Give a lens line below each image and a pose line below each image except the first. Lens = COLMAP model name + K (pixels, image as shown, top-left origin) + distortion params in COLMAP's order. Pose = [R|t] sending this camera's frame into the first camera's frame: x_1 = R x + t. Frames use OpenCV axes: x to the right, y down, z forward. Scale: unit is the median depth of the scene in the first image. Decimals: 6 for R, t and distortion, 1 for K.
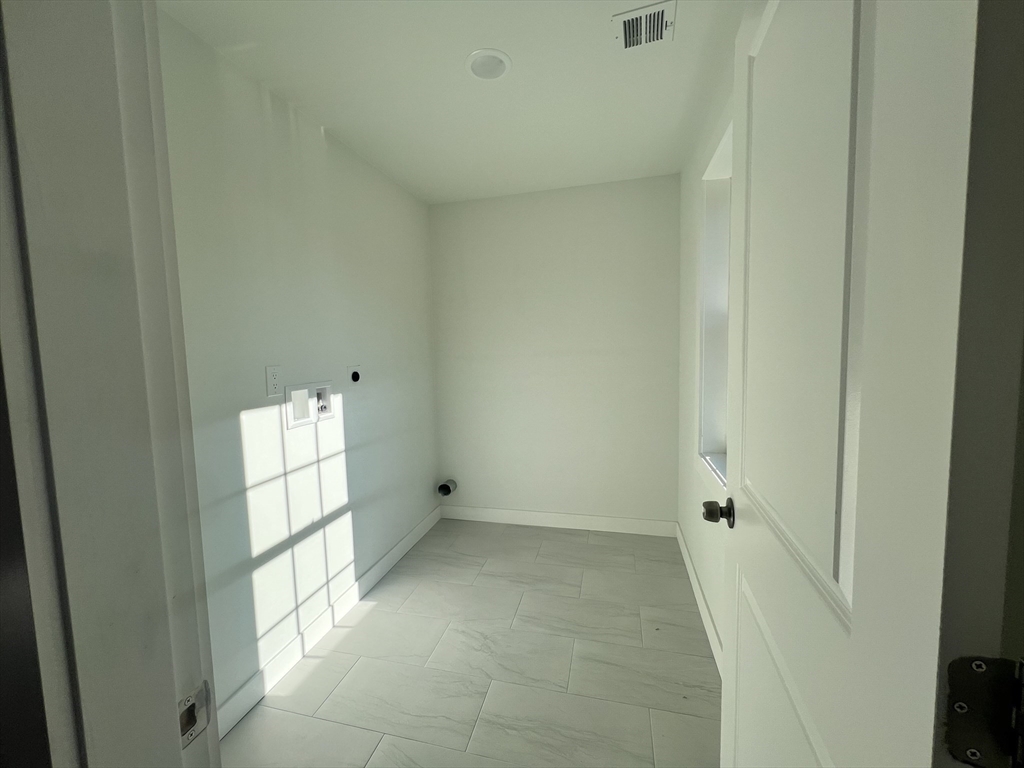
lens RADIAL K [[412.7, 0, 510.5], [0, 412.7, 382.9], [0, 0, 1]] dist [-0.001636, -0.000398]
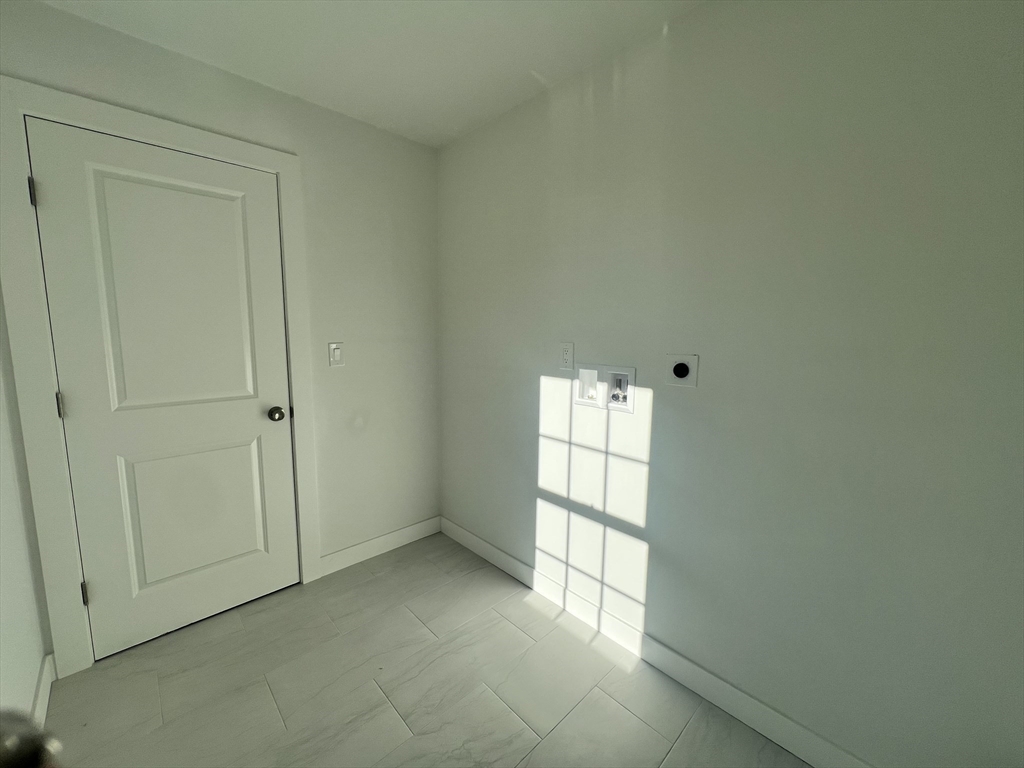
lens RADIAL K [[412.7, 0, 509.8], [0, 412.7, 380.6], [0, 0, 1]] dist [-0.001636, -0.000398]
pose [[-0.523936, 0.127410, -0.842175, 0.405285], [-0.070751, 0.978822, 0.192098, -0.128923], [0.848814, 0.160232, -0.503826, 1.294888]]
